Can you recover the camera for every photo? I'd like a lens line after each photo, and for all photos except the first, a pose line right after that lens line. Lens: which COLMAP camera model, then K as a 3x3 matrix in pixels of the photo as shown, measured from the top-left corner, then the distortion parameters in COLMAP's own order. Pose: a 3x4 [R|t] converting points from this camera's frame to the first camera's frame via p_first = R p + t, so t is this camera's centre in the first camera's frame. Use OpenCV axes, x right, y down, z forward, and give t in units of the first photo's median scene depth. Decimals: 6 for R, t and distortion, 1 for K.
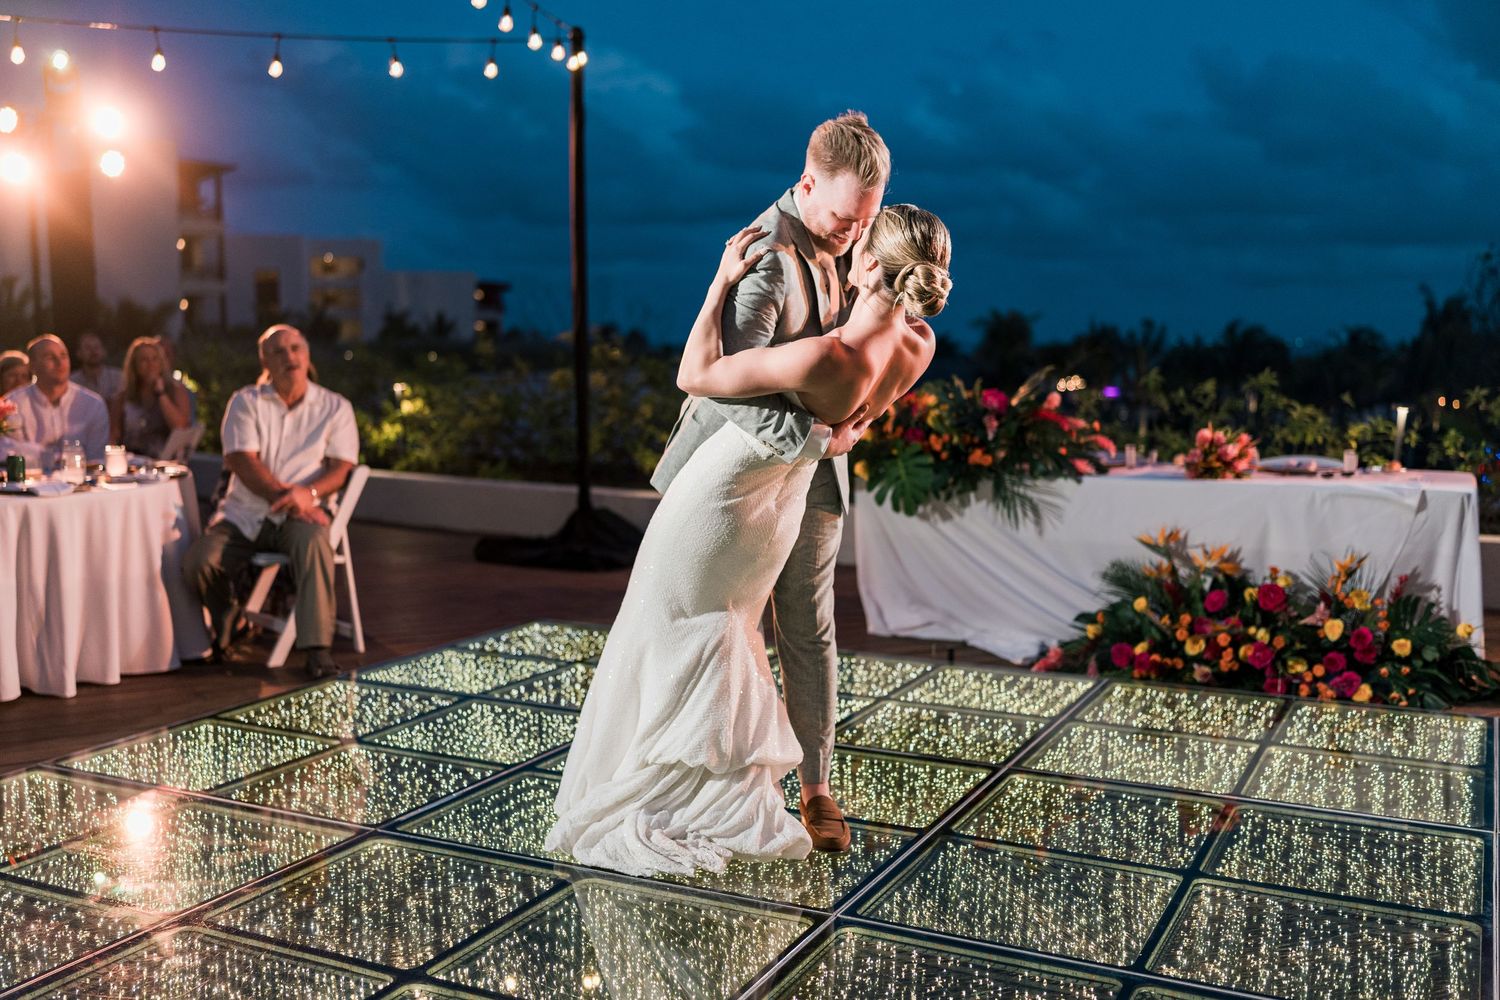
lens RADIAL K [[1511.1, 0, 750.0], [0, 1511.1, 500.0], [0, 0, 1]] dist [-0.000169, 0.005131]
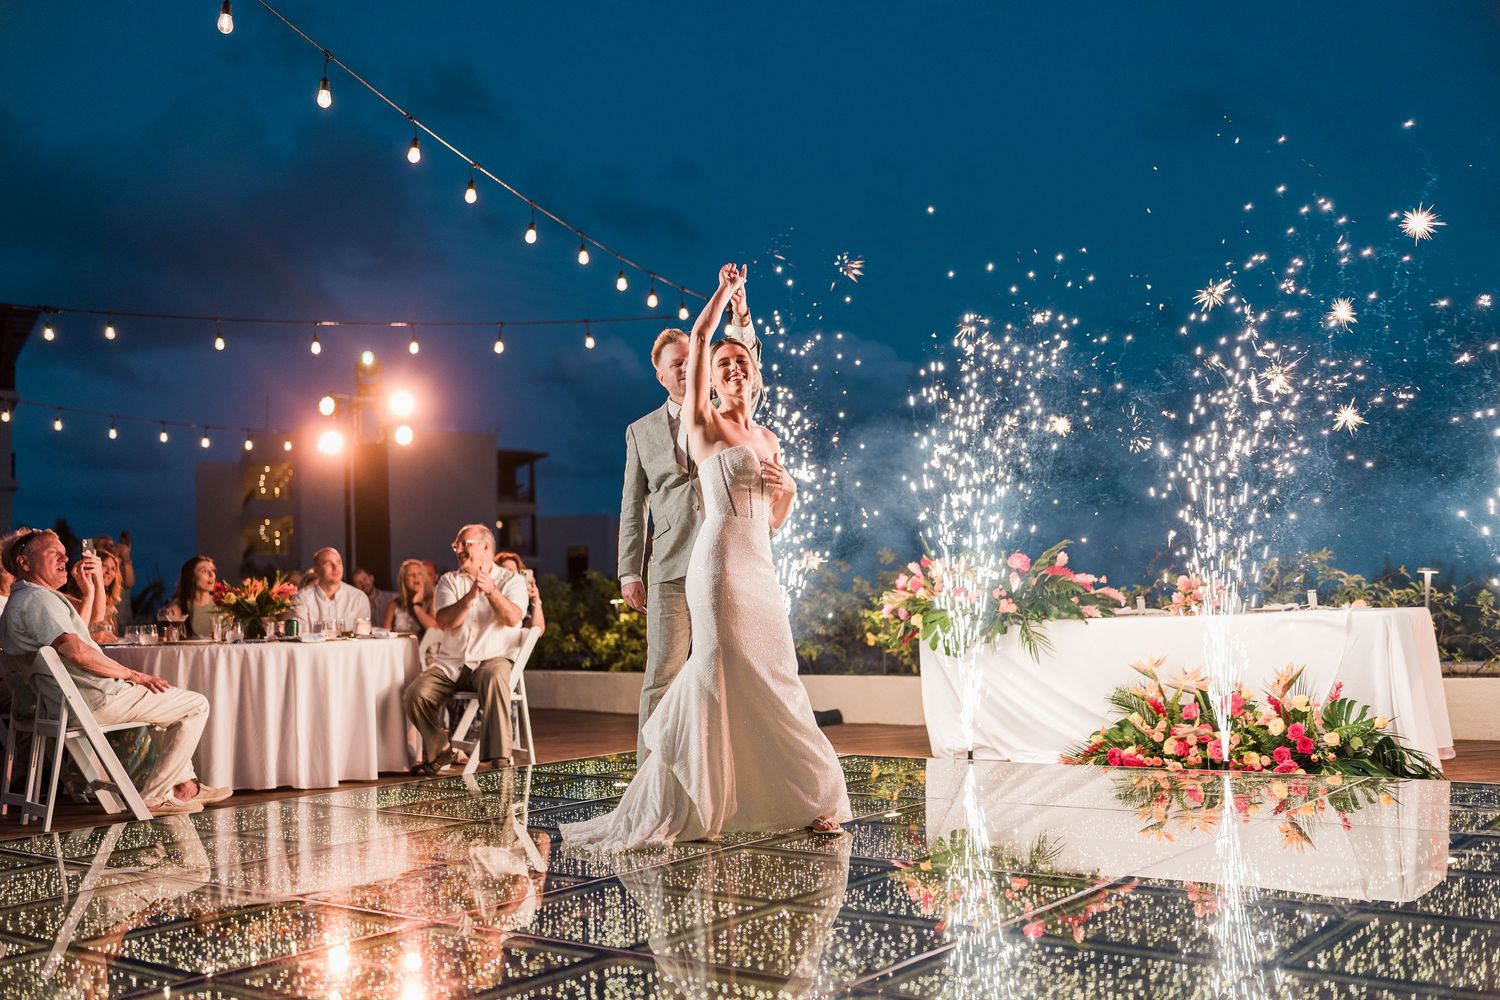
lens RADIAL K [[1481.4, 0, 751.9], [0, 1481.4, 473.6], [0, 0, 1]] dist [0.002074, 0.018532]
pose [[0.980881, -0.049905, -0.188100, 0.181741], [0.013170, 0.981368, -0.191687, 0.096363], [0.194162, 0.185545, 0.963262, -0.247160]]
